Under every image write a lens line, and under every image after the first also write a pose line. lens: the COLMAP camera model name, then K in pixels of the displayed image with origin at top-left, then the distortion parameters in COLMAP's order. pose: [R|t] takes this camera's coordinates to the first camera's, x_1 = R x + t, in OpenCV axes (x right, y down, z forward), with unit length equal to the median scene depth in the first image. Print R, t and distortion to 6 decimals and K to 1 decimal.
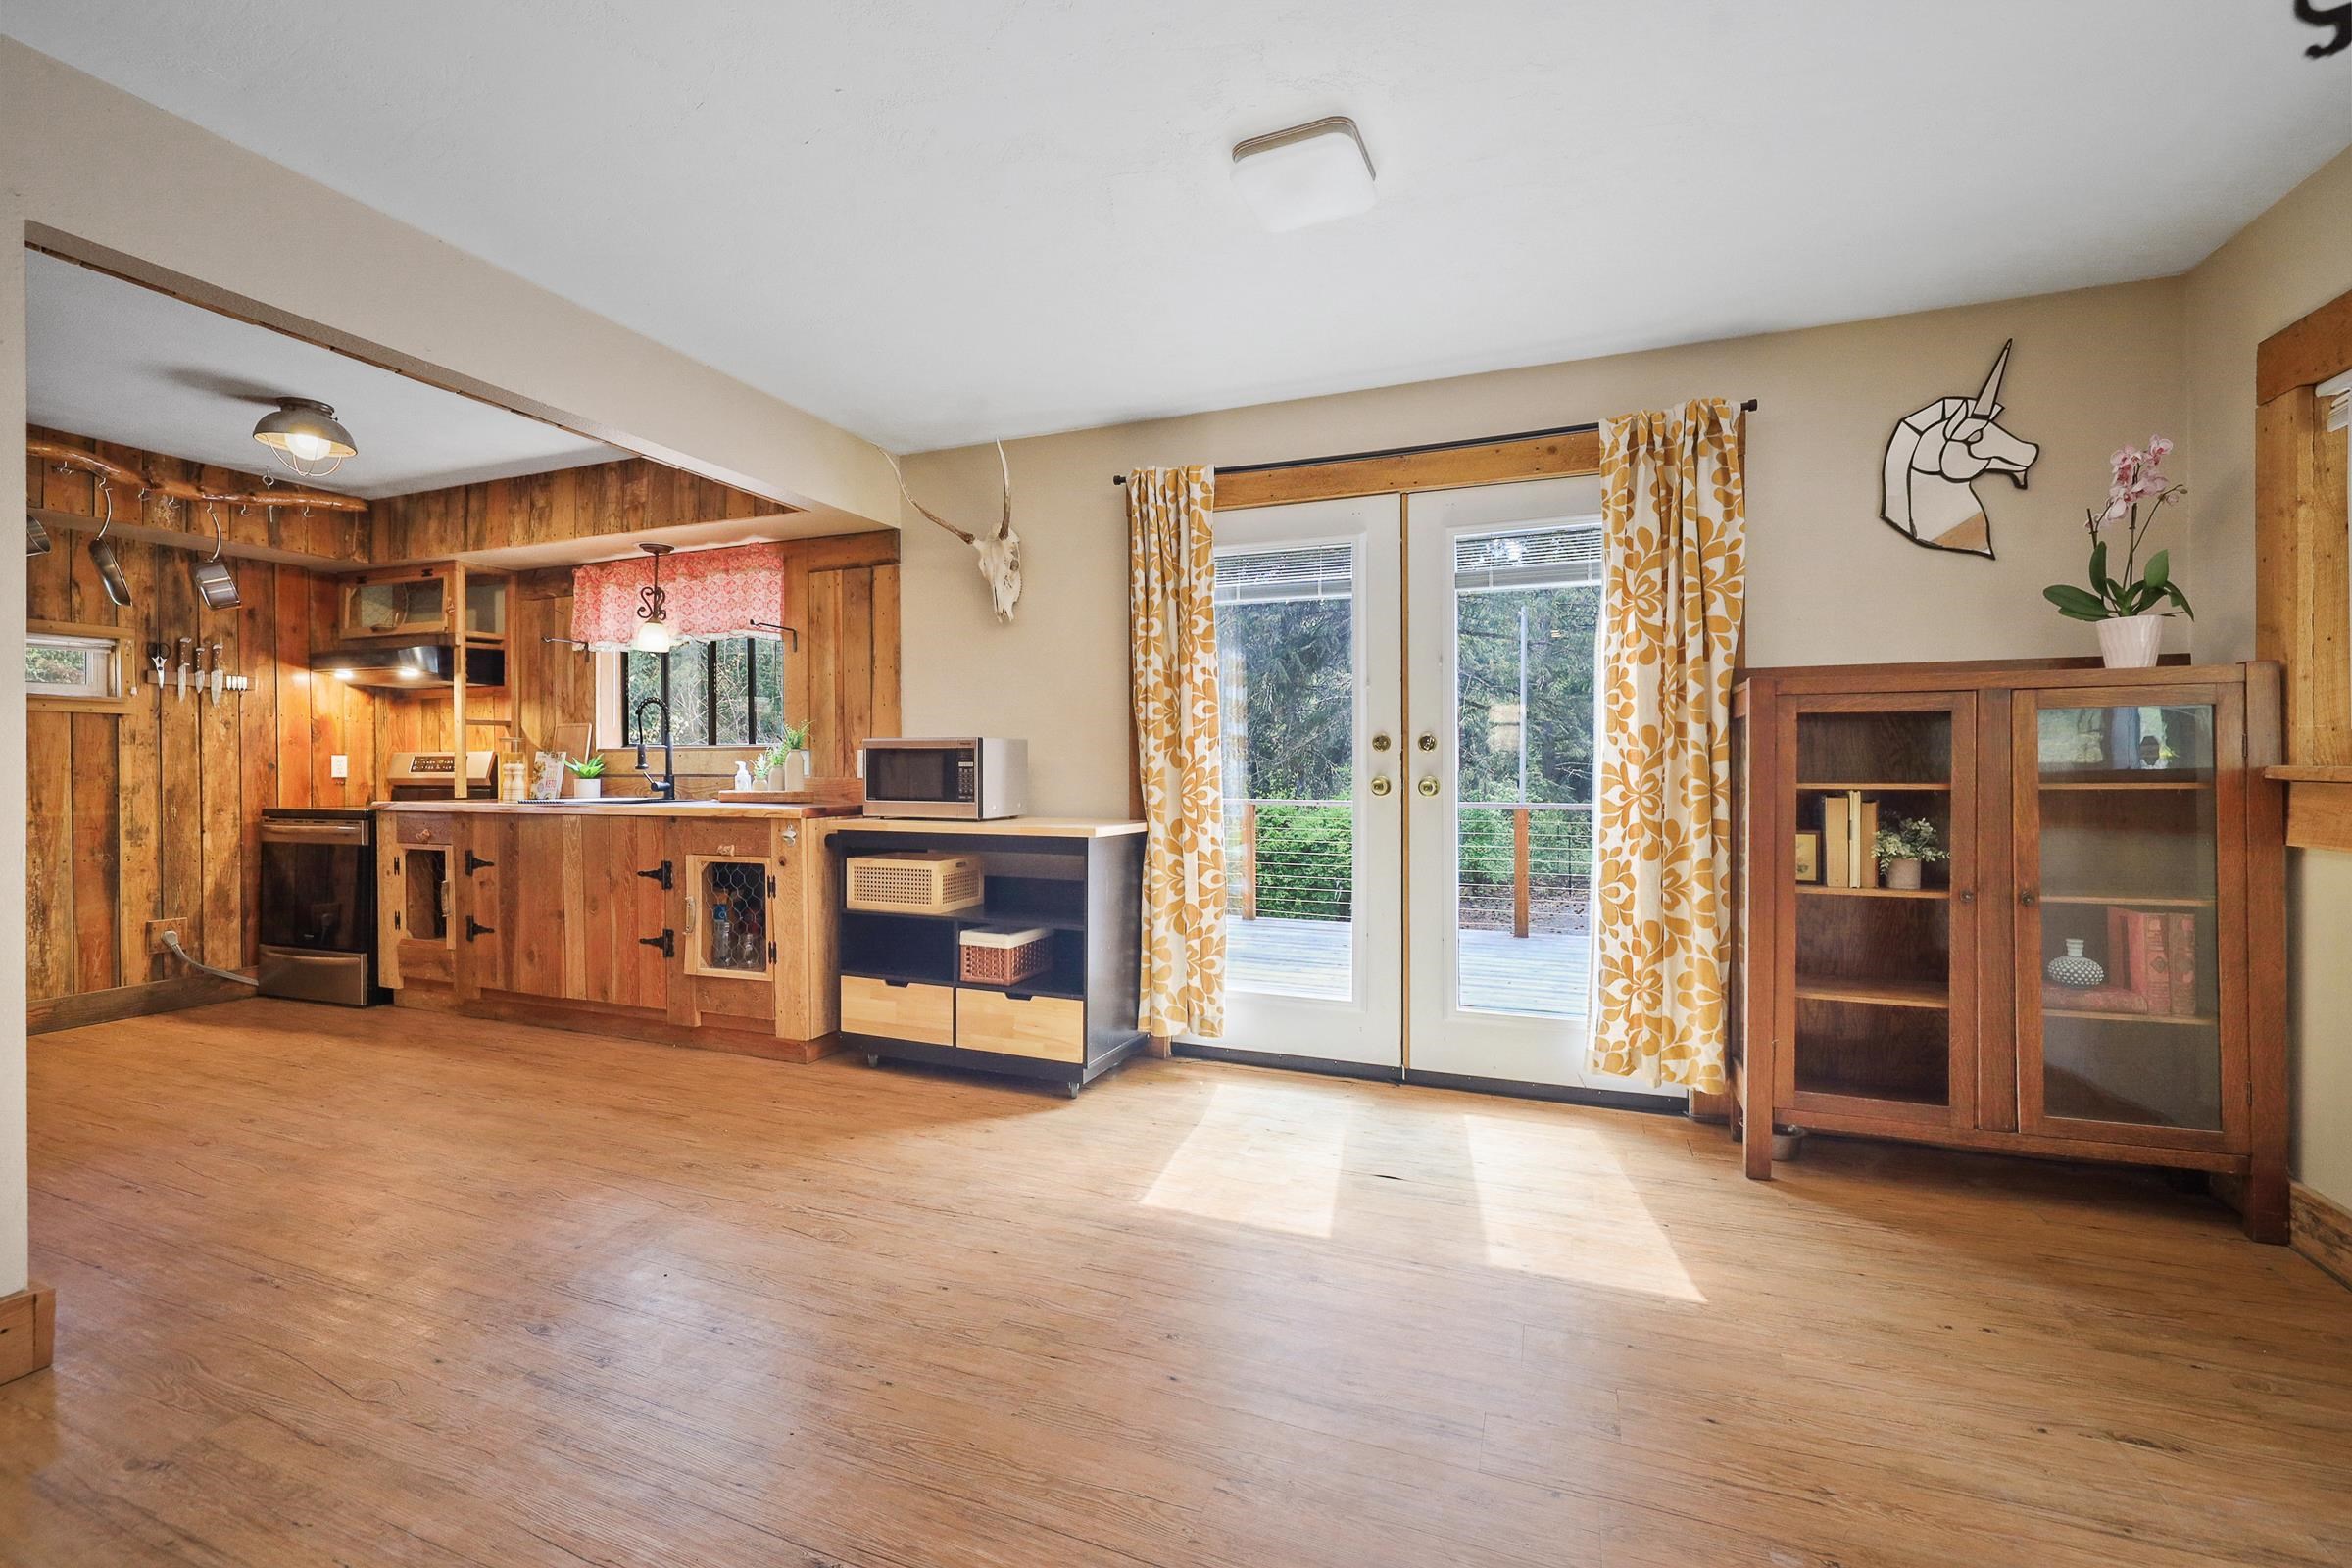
lens RADIAL K [[980.0, 0, 1168.9], [0, 980.0, 770.4], [0, 0, 1]] dist [-0.002745, -0.000059]
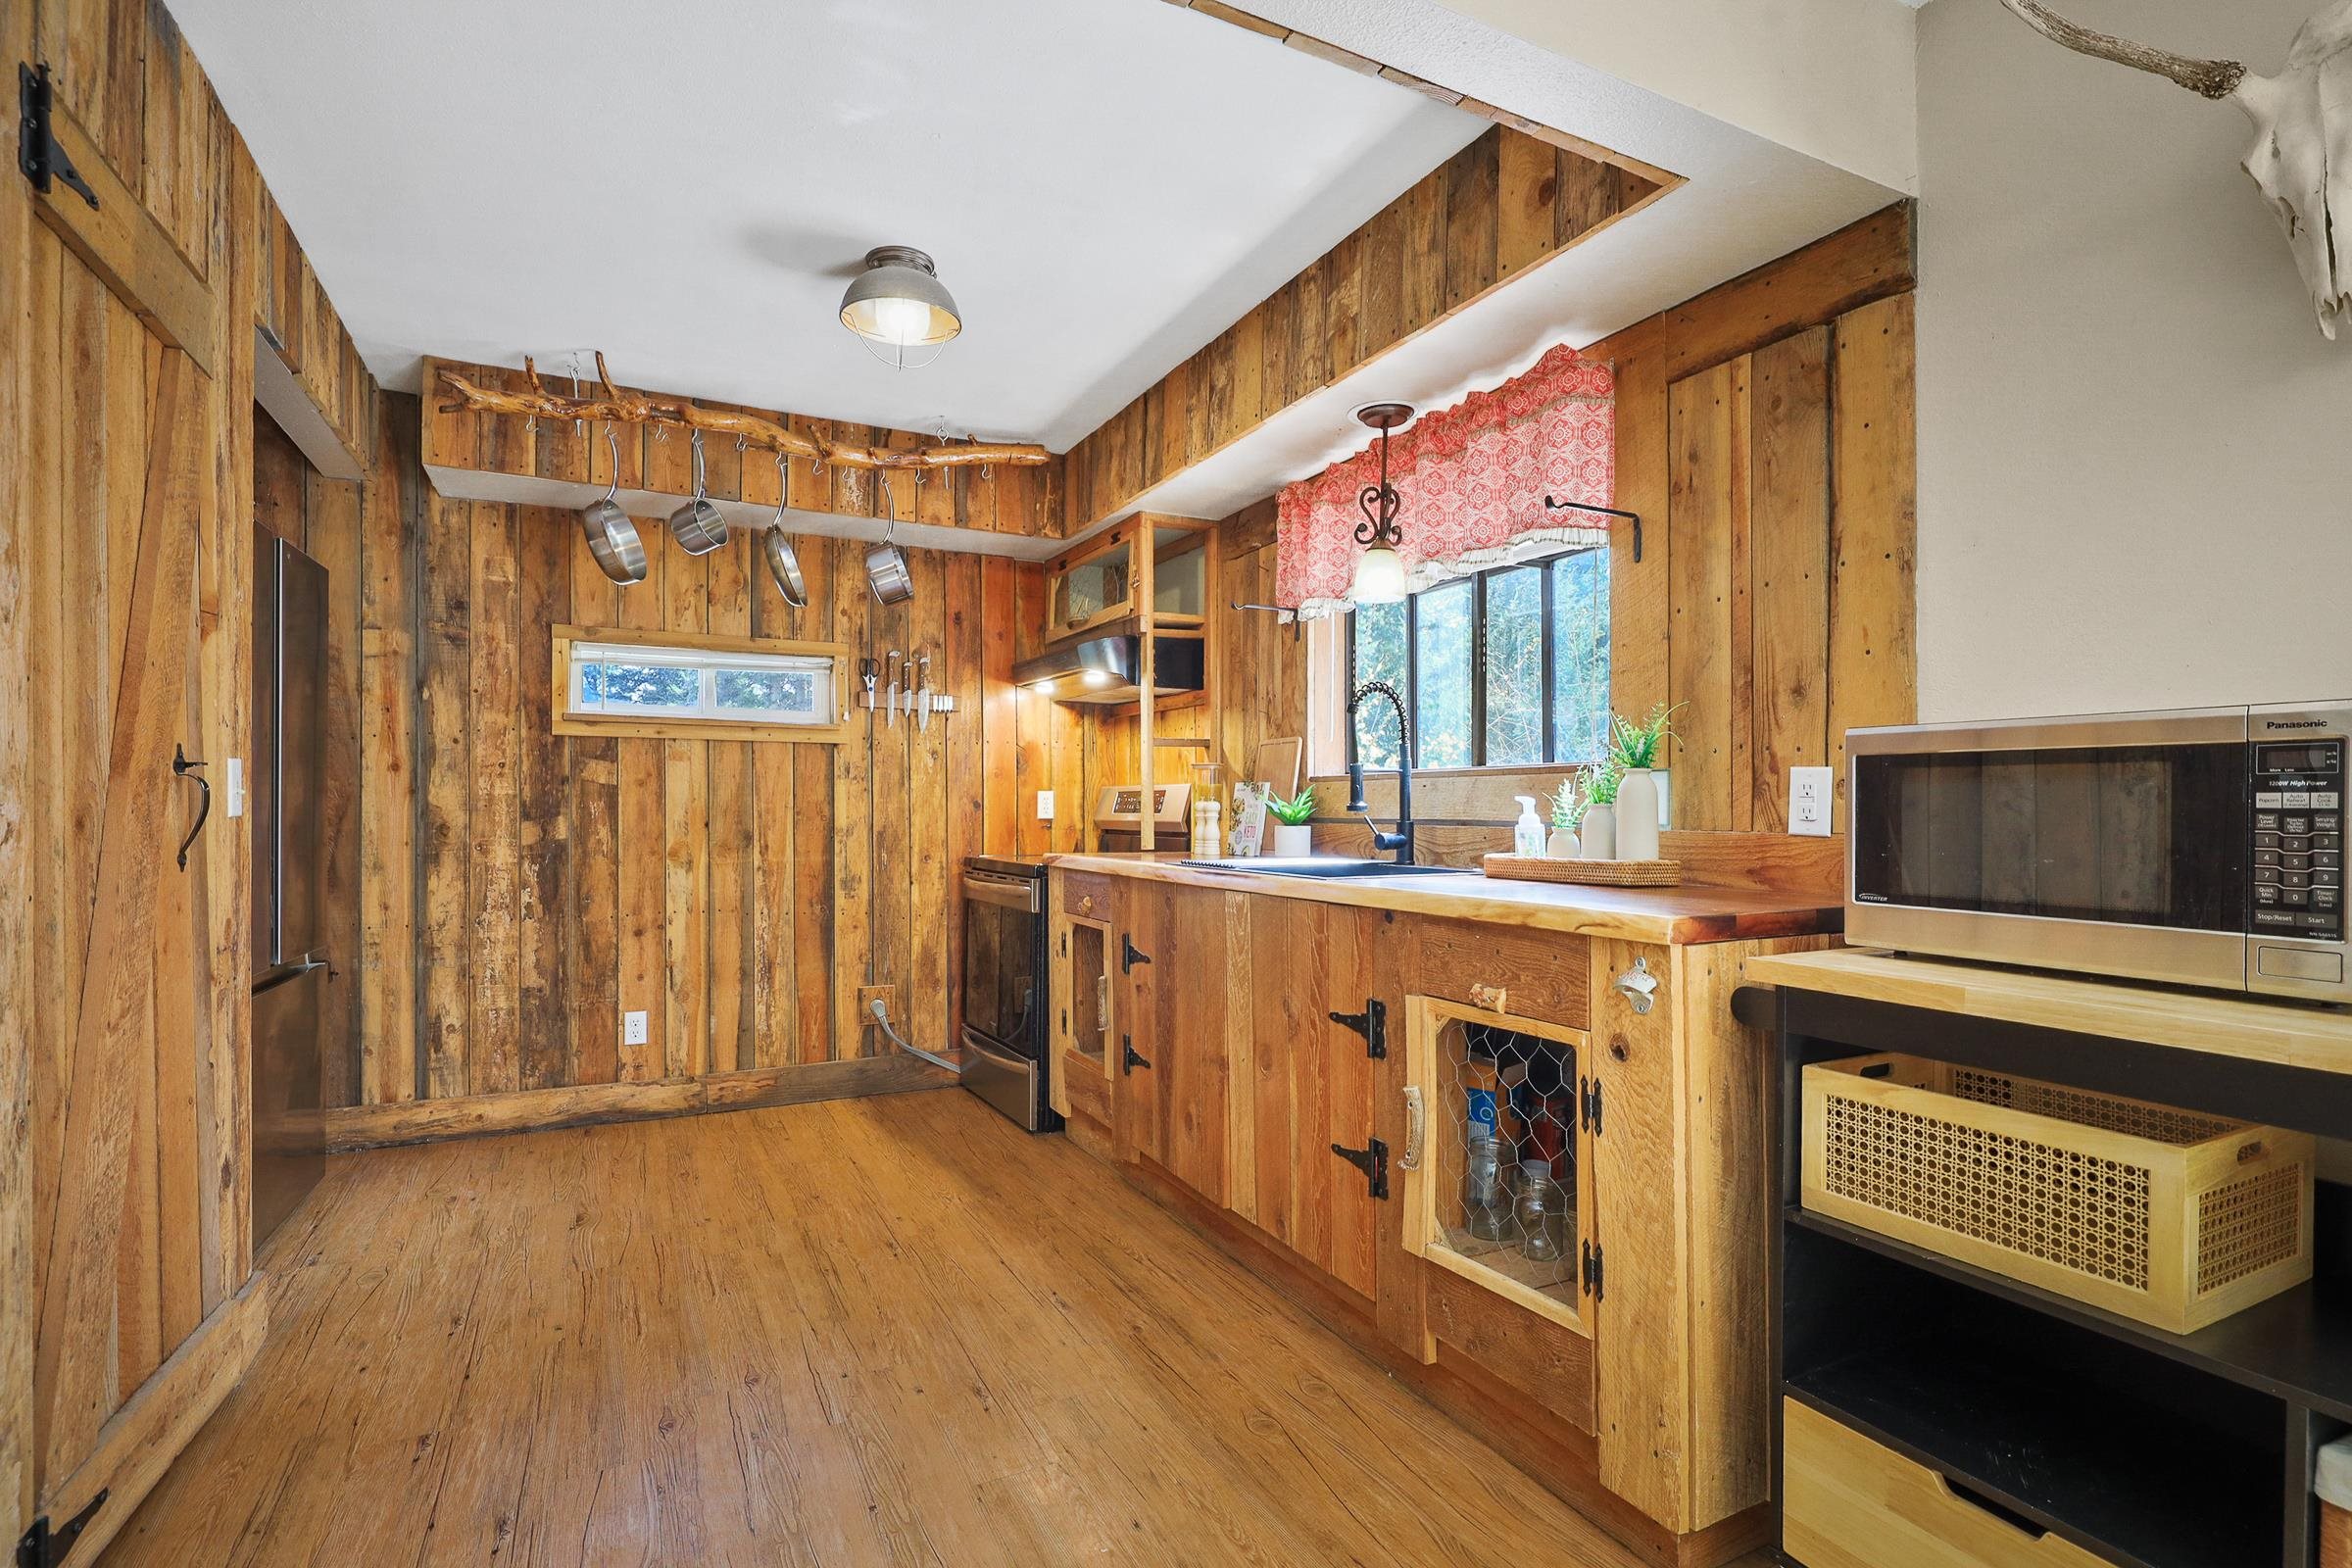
lens RADIAL K [[1119.7, 0, 1183.7], [0, 1119.7, 812.8], [0, 0, 1]] dist [-0.001743, -0.000178]
pose [[0.752034, 0.005936, -0.659097, -0.224261], [-0.004348, 0.999982, 0.004045, -0.002481], [0.659110, -0.000176, 0.752047, 0.531936]]
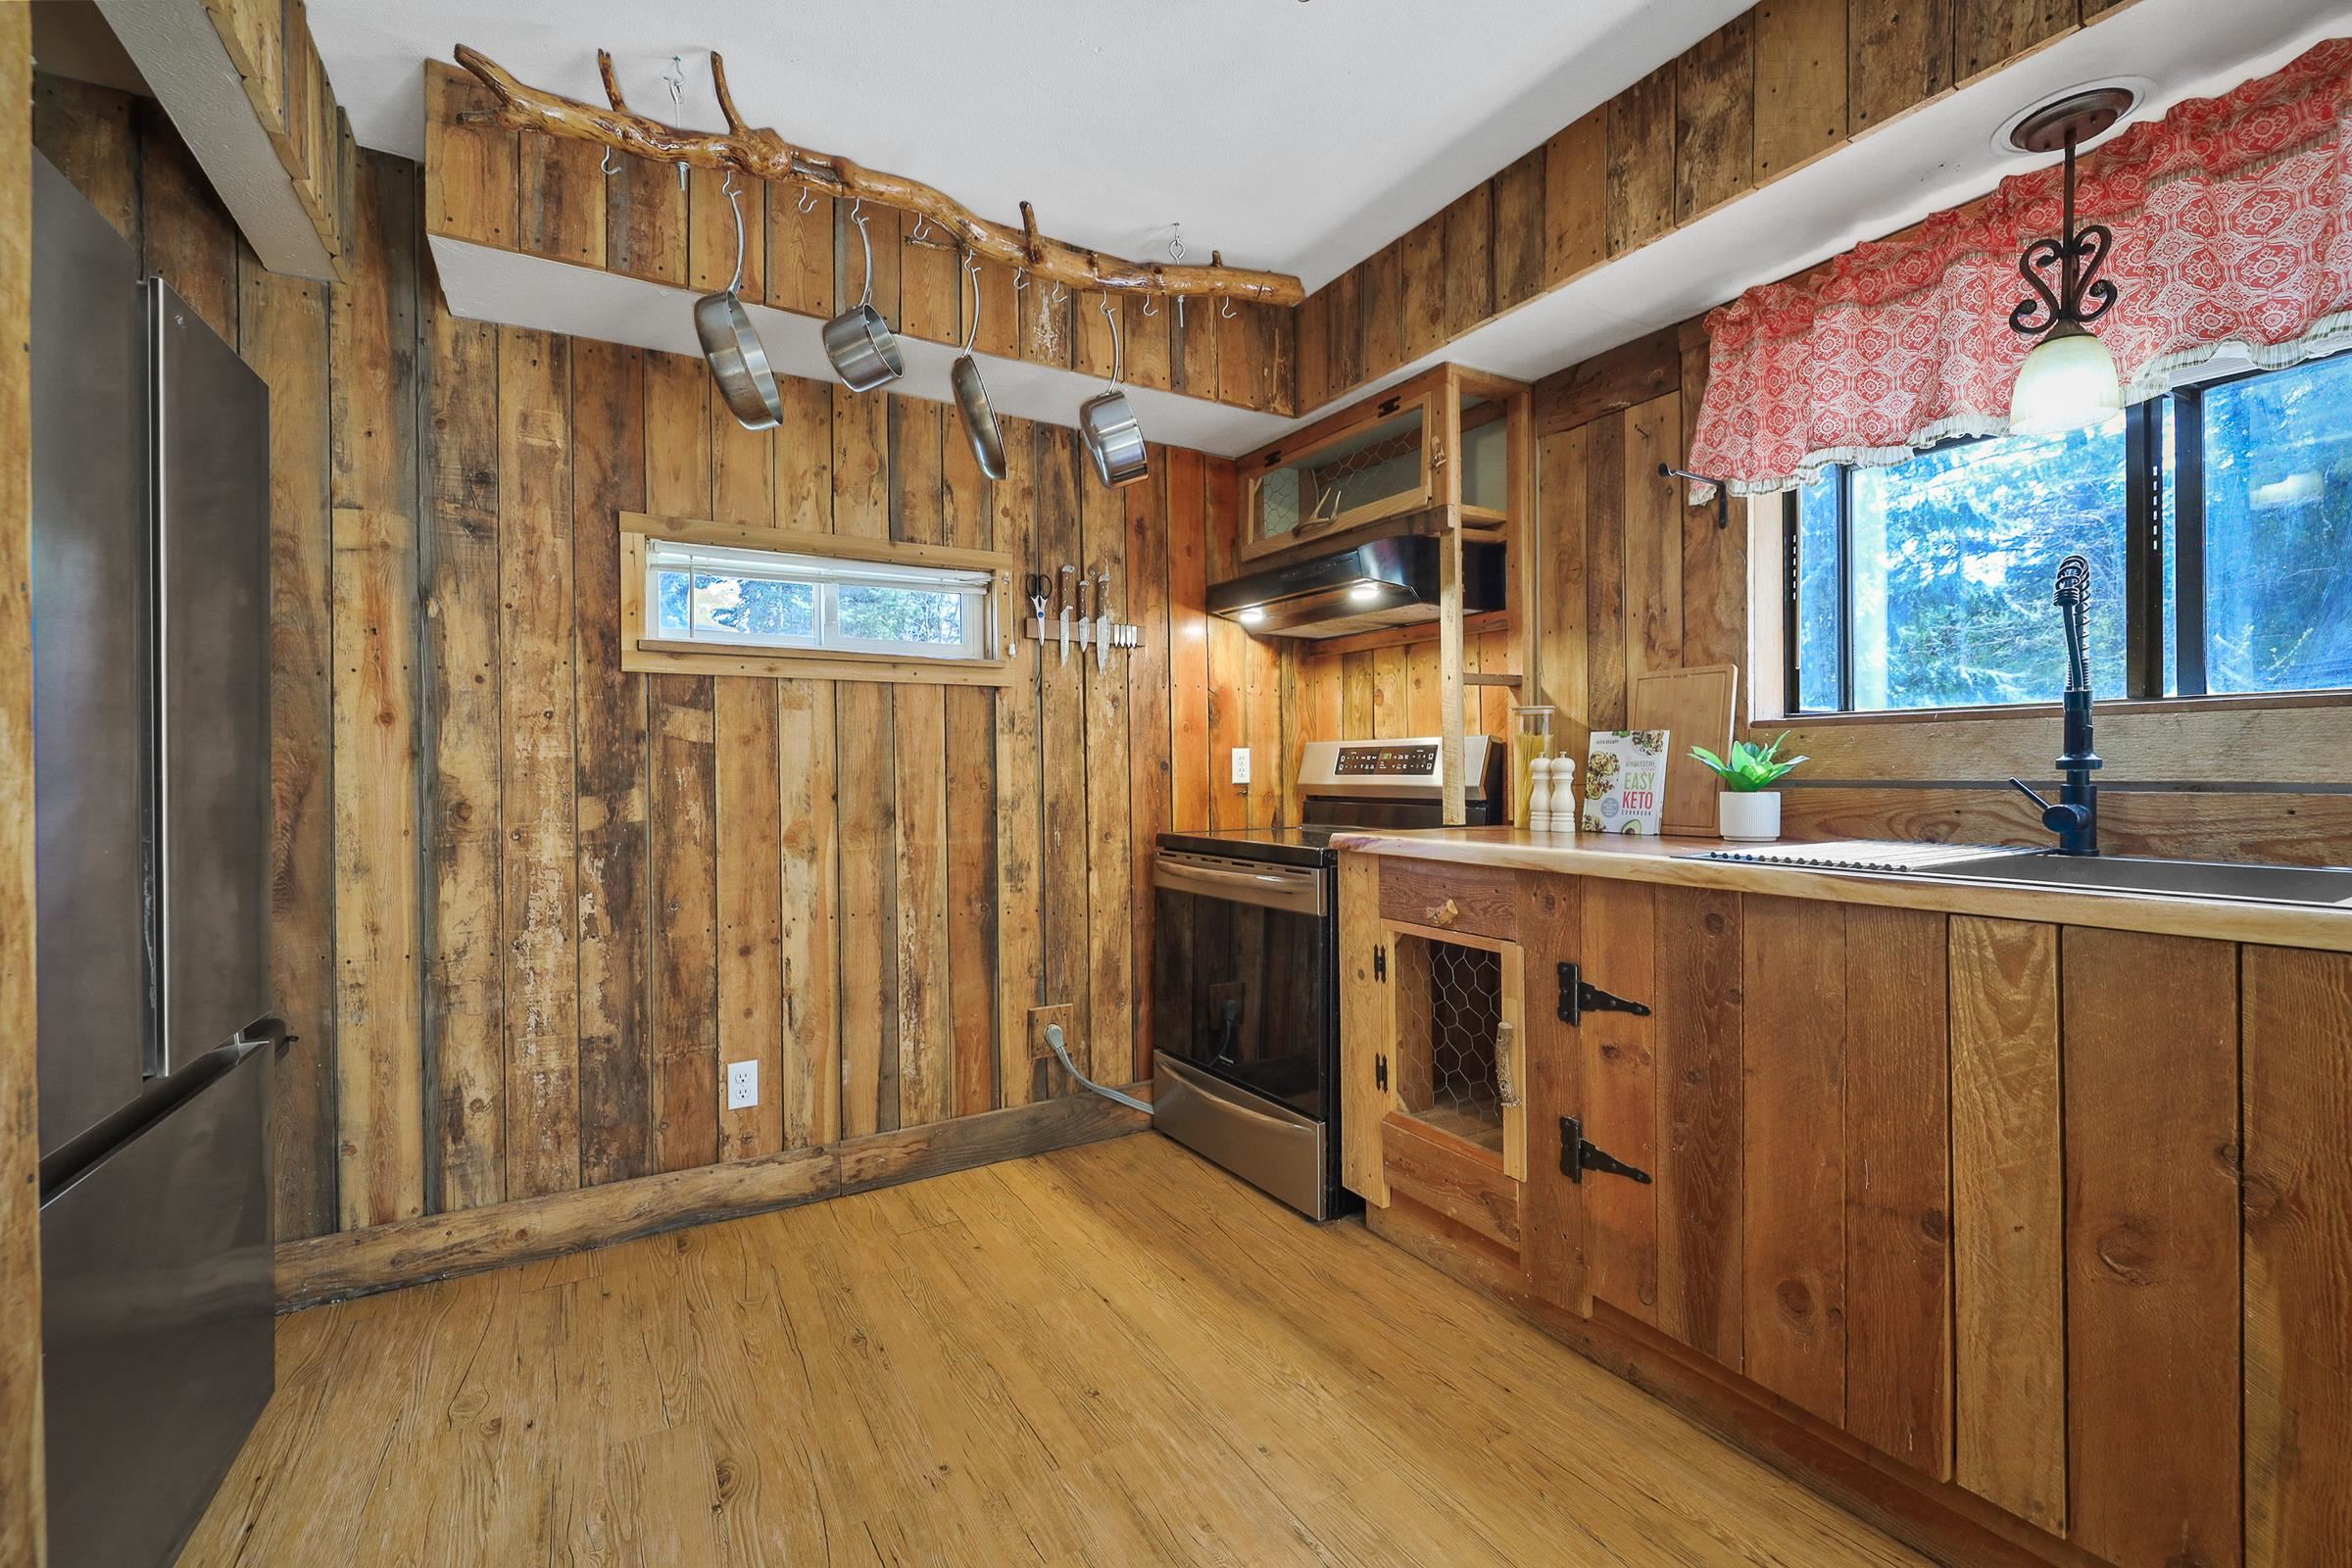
lens RADIAL K [[988.0, 0, 1166.2], [0, 988.0, 773.7], [0, 0, 1]] dist [-0.001687, -0.000205]
pose [[0.787039, -0.001216, -0.616902, -0.673290], [0.005824, 0.999968, 0.005459, -0.003585], [0.616876, -0.007890, 0.787021, 0.639986]]
